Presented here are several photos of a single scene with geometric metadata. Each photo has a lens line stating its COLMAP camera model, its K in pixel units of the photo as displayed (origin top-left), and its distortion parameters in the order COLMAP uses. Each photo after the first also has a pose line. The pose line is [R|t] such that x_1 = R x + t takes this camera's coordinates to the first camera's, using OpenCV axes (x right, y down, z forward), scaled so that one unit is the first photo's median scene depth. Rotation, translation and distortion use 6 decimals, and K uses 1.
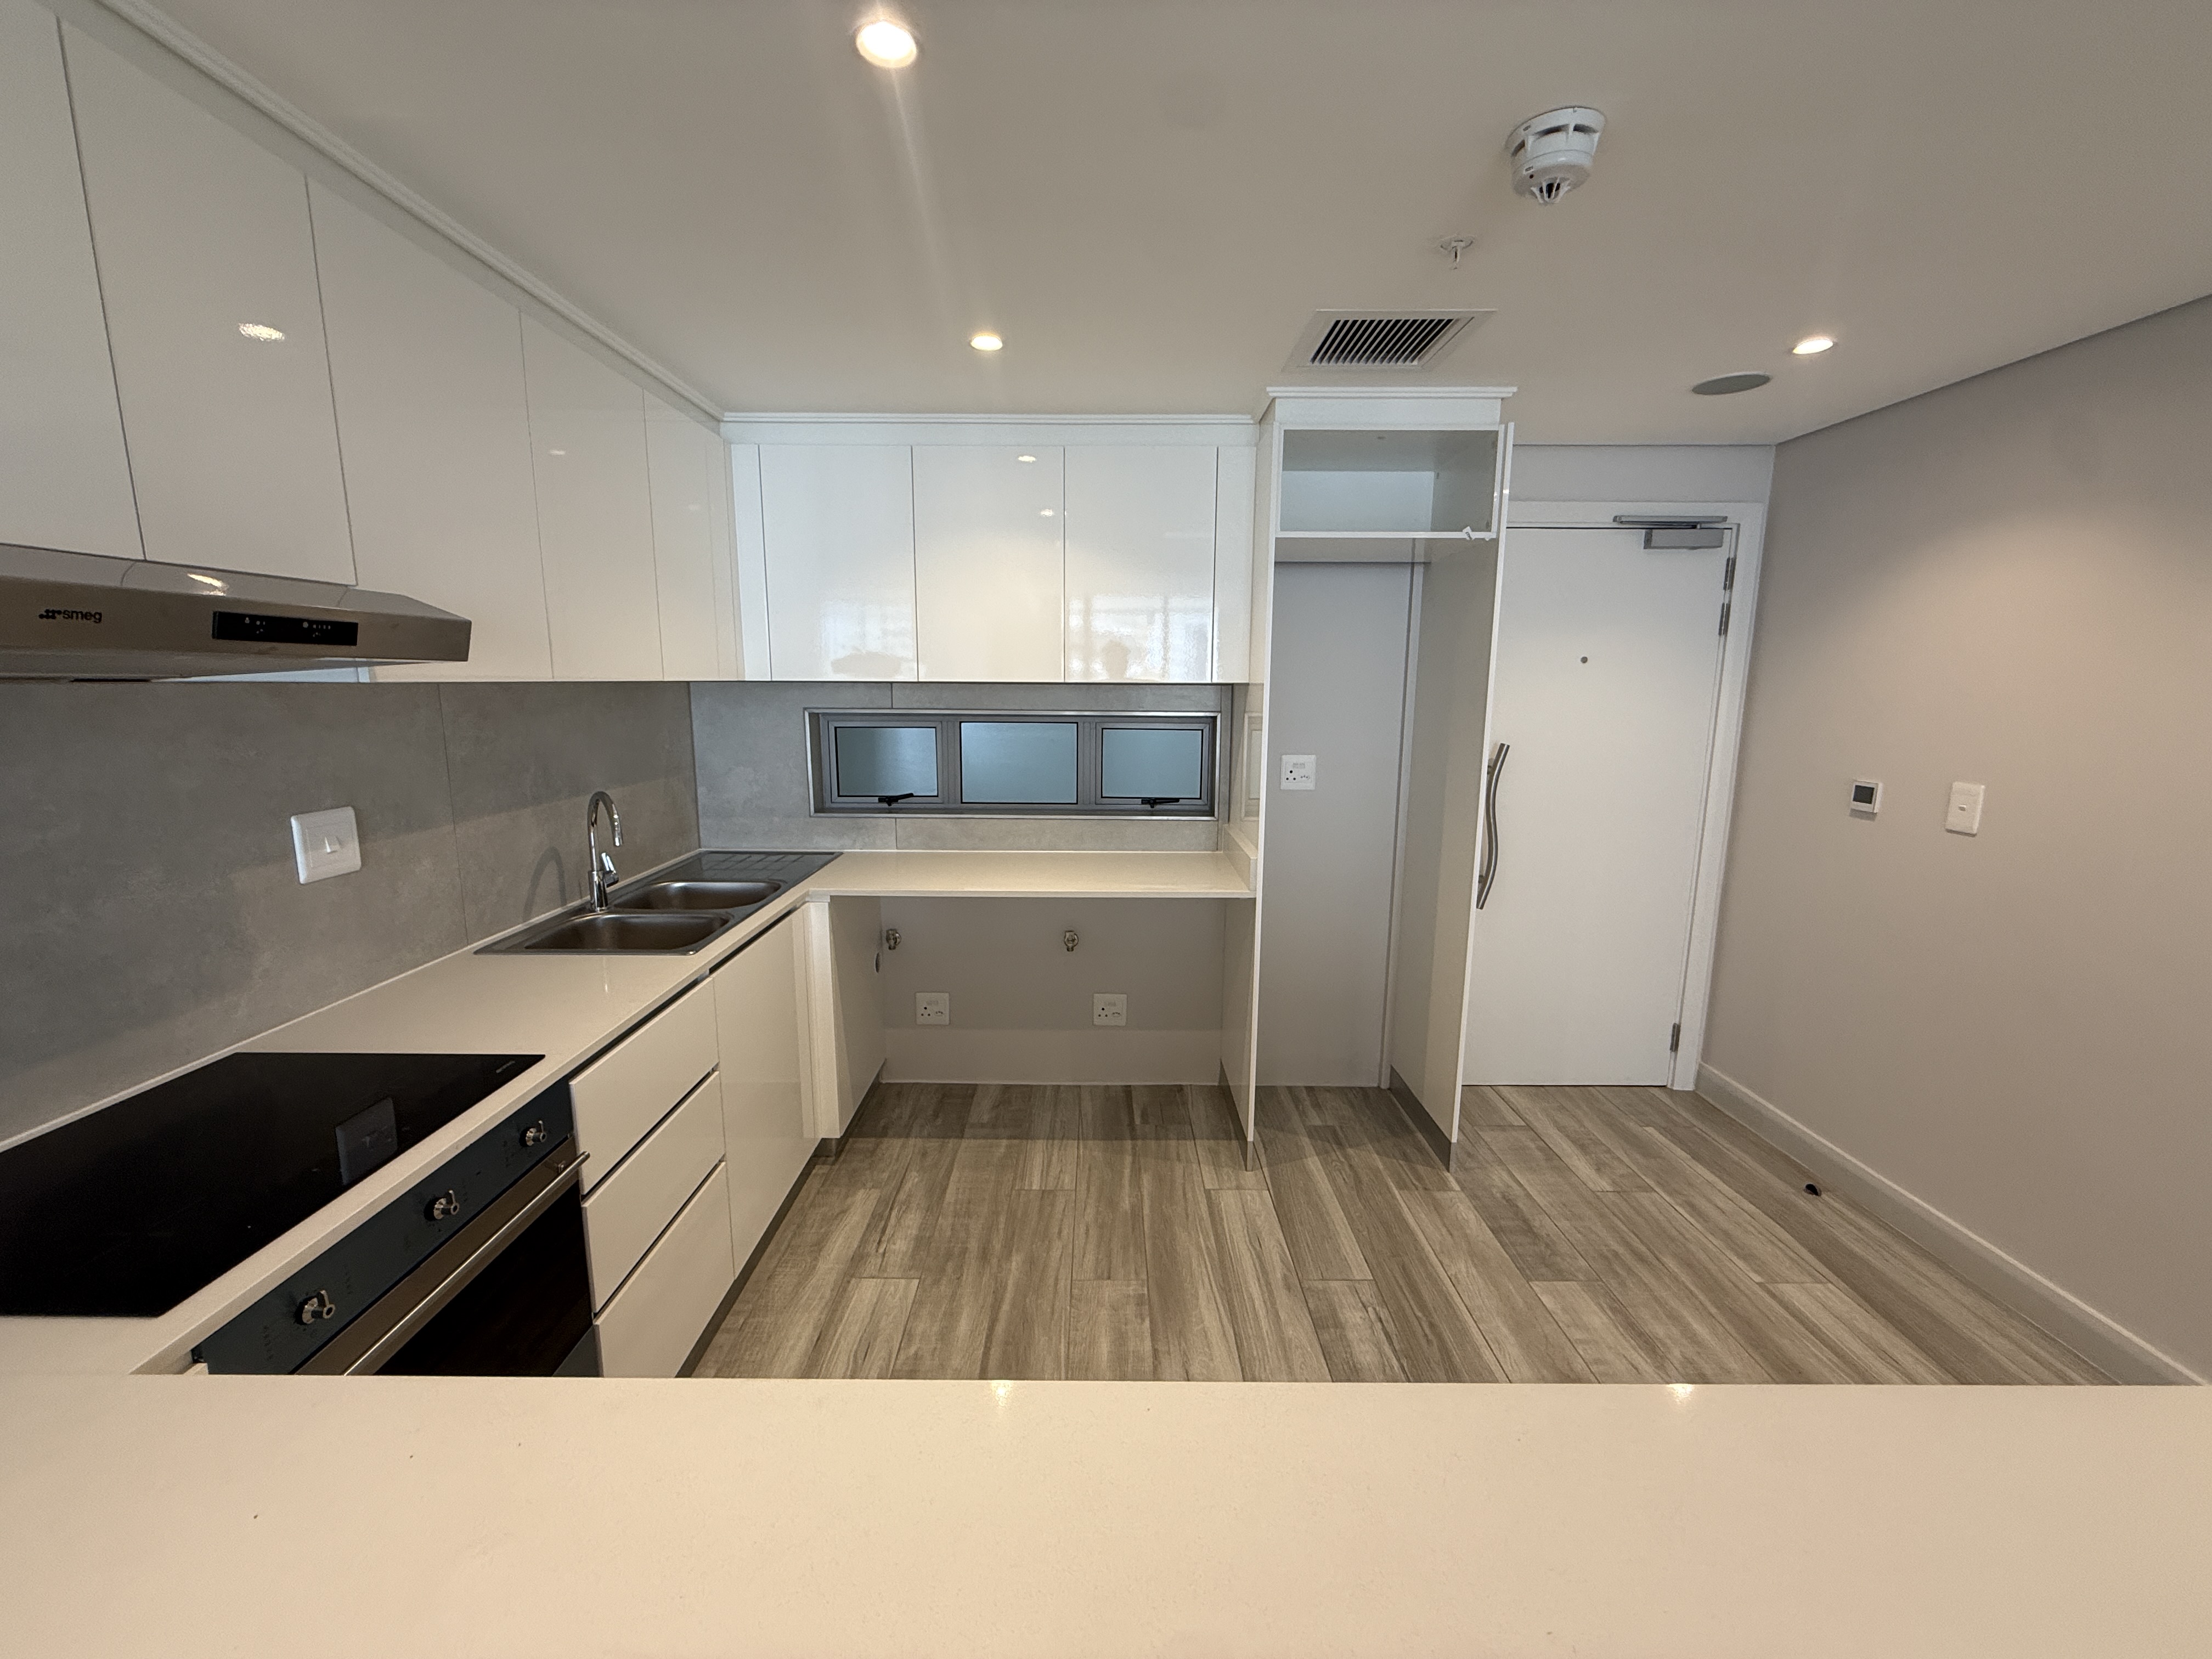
lens RADIAL K [[881.2, 0, 1096.7], [0, 881.2, 828.2], [0, 0, 1]] dist [0.002898, 0.000307]
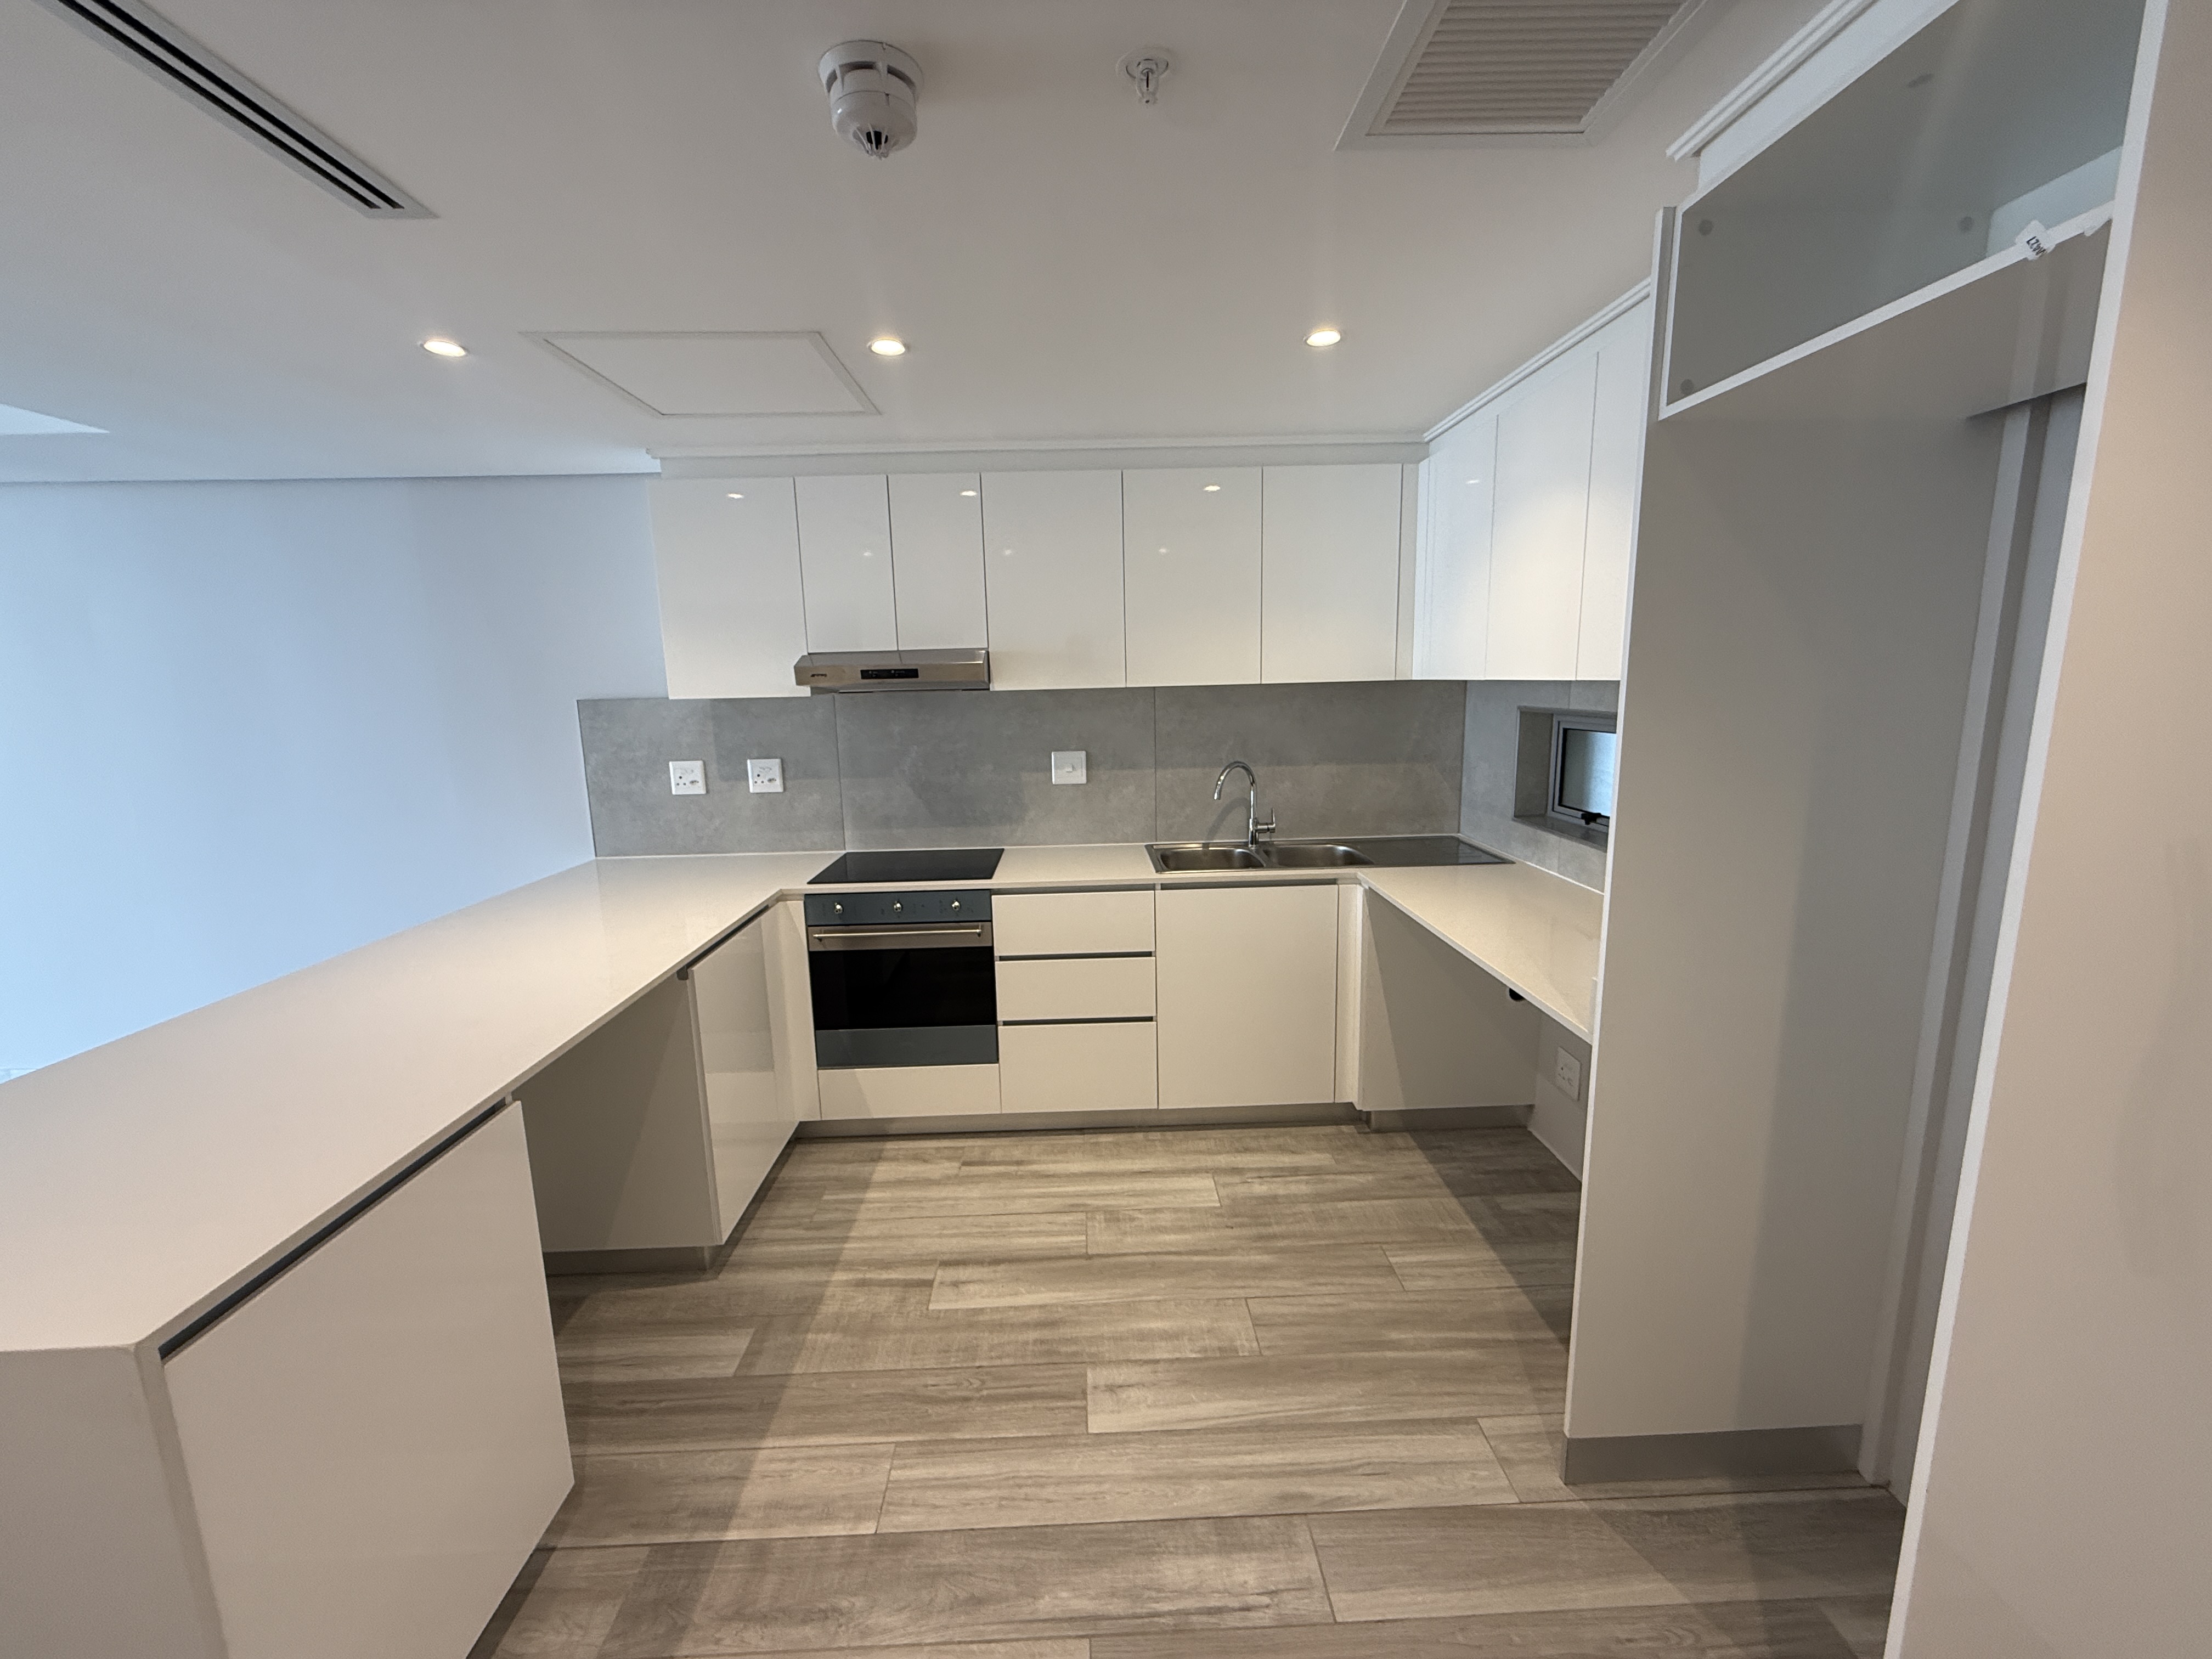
lens RADIAL K [[881.2, 0, 1102.2], [0, 881.2, 824.6], [0, 0, 1]] dist [0.002898, 0.000307]
pose [[0.033773, 0.158258, -0.986820, 0.782043], [-0.141981, 0.978129, 0.152005, -0.117202], [0.989293, 0.134976, 0.055504, 0.661182]]
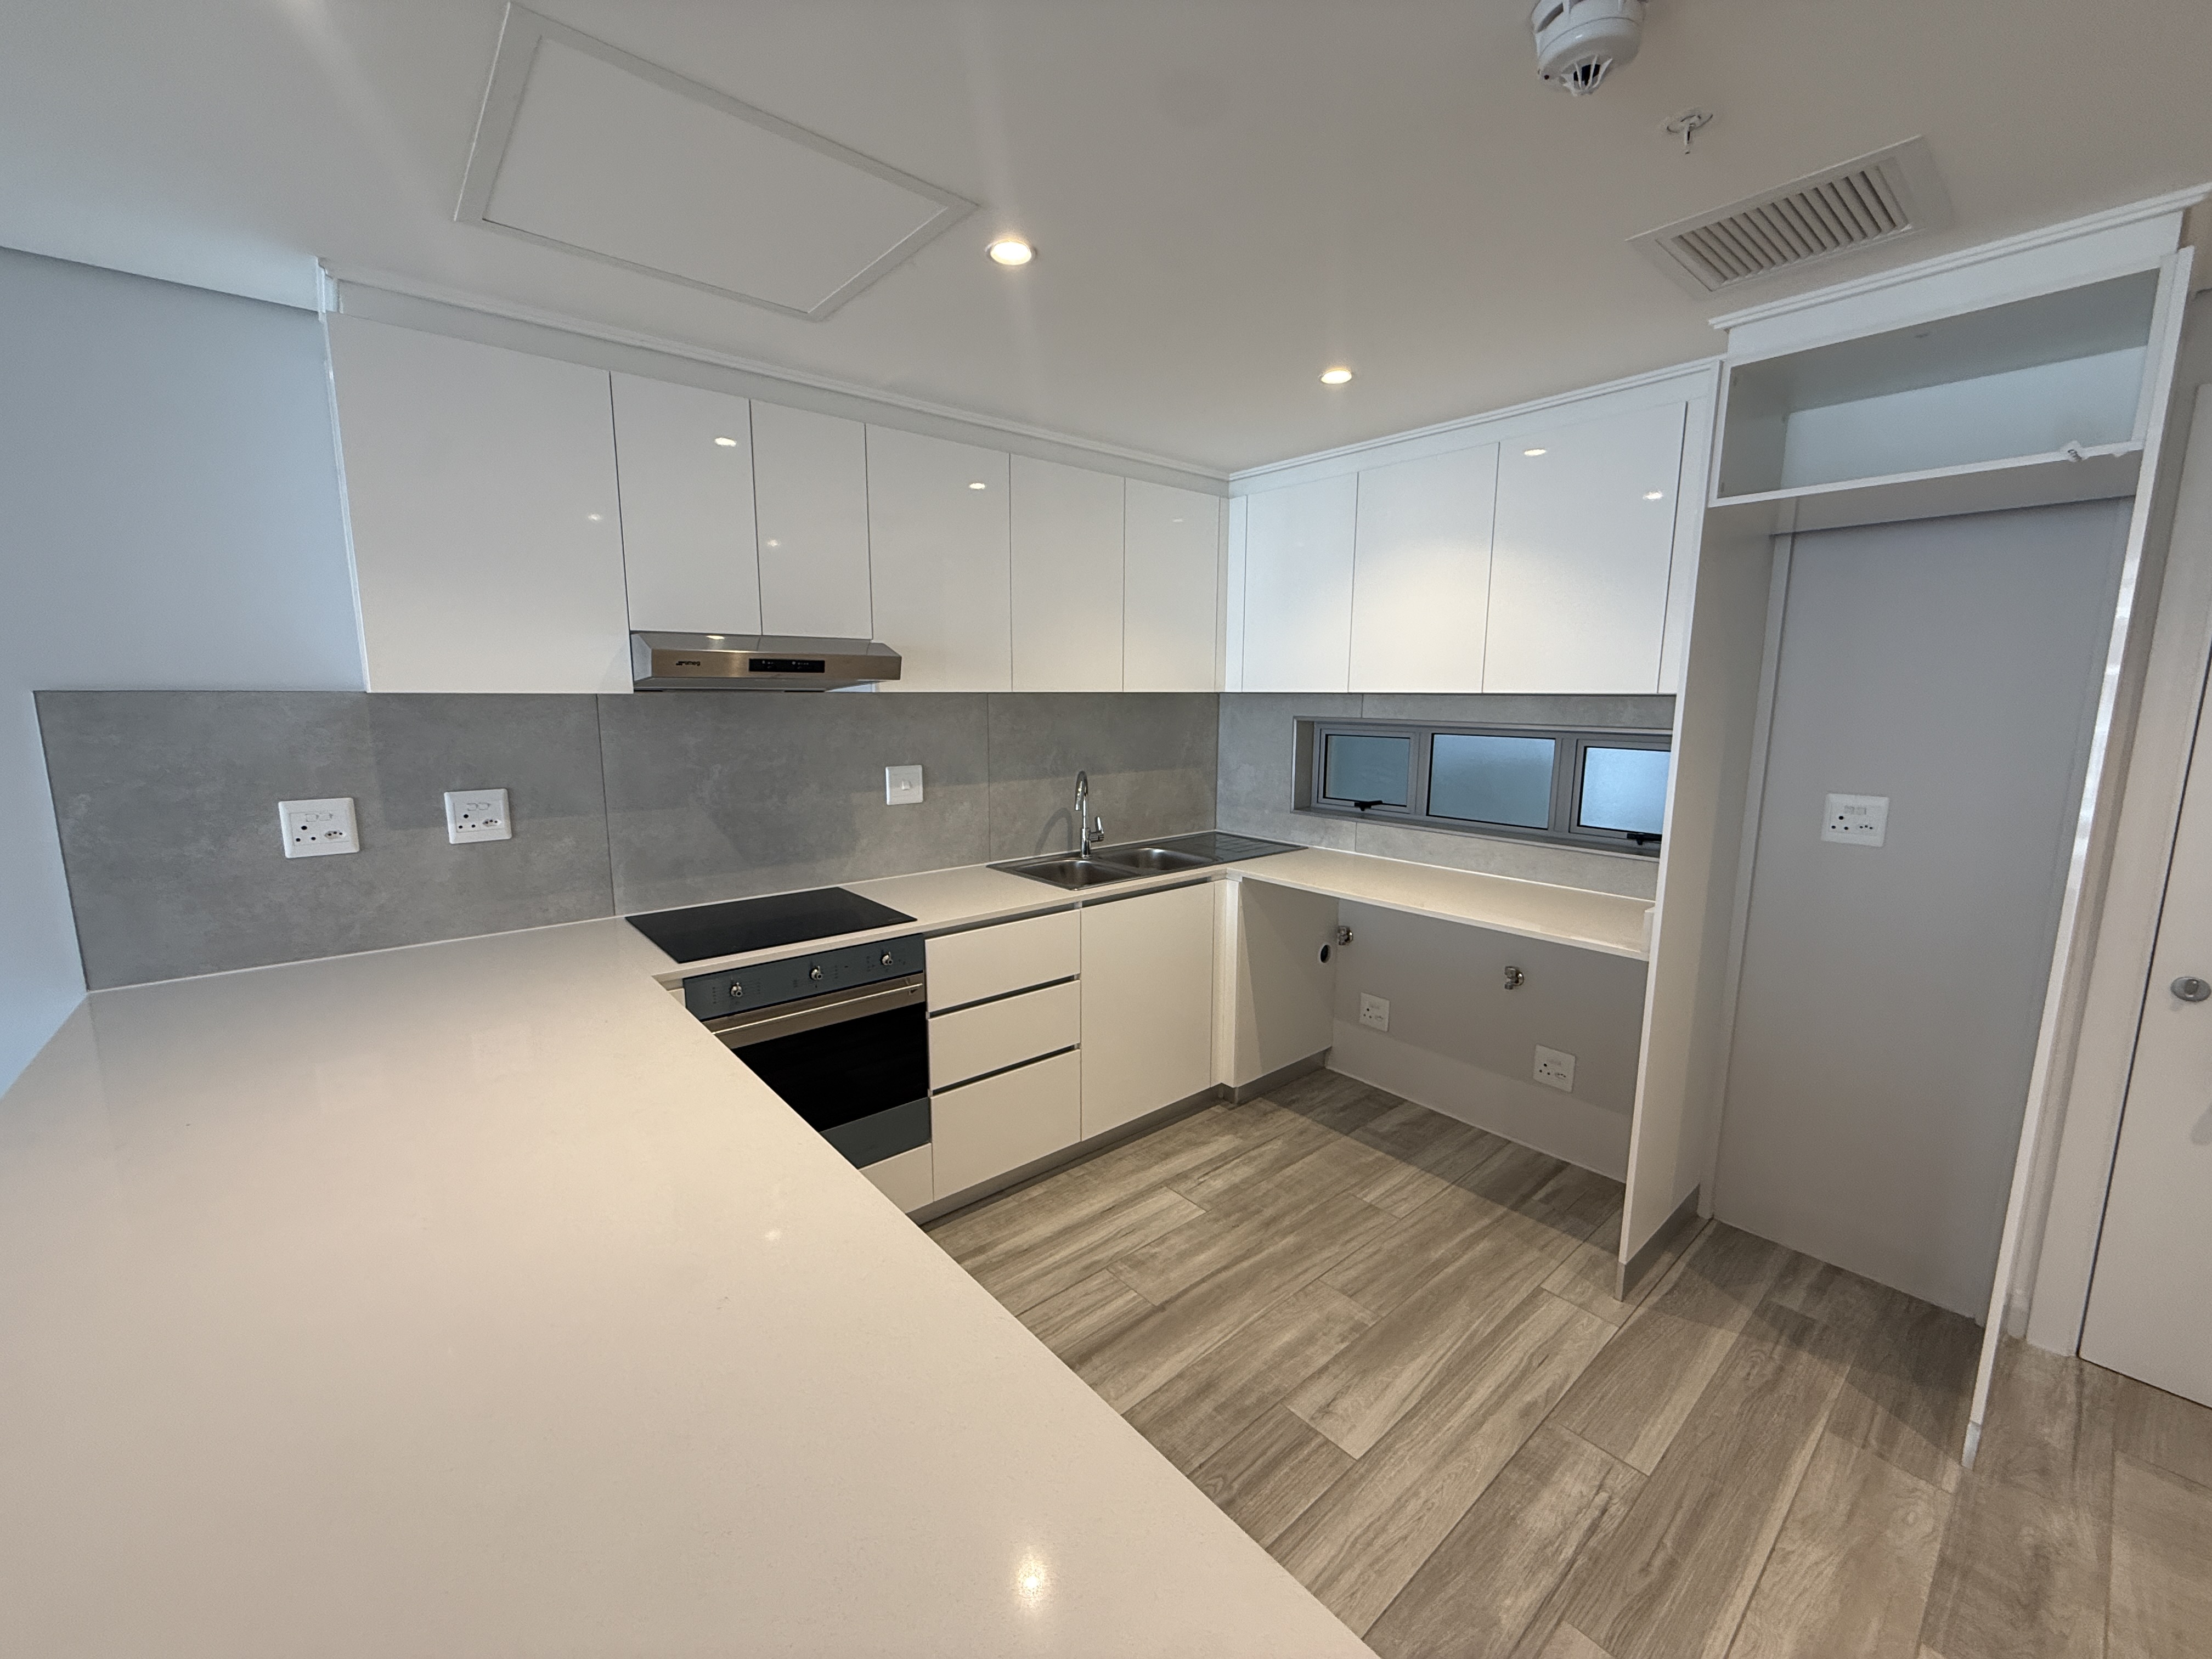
lens RADIAL K [[881.2, 0, 1100.5], [0, 881.2, 826.2], [0, 0, 1]] dist [0.002898, 0.000307]
pose [[0.650770, 0.112910, -0.750833, 0.473777], [-0.125748, 0.991252, 0.040074, -0.013282], [0.748789, 0.068337, 0.659276, 0.097766]]
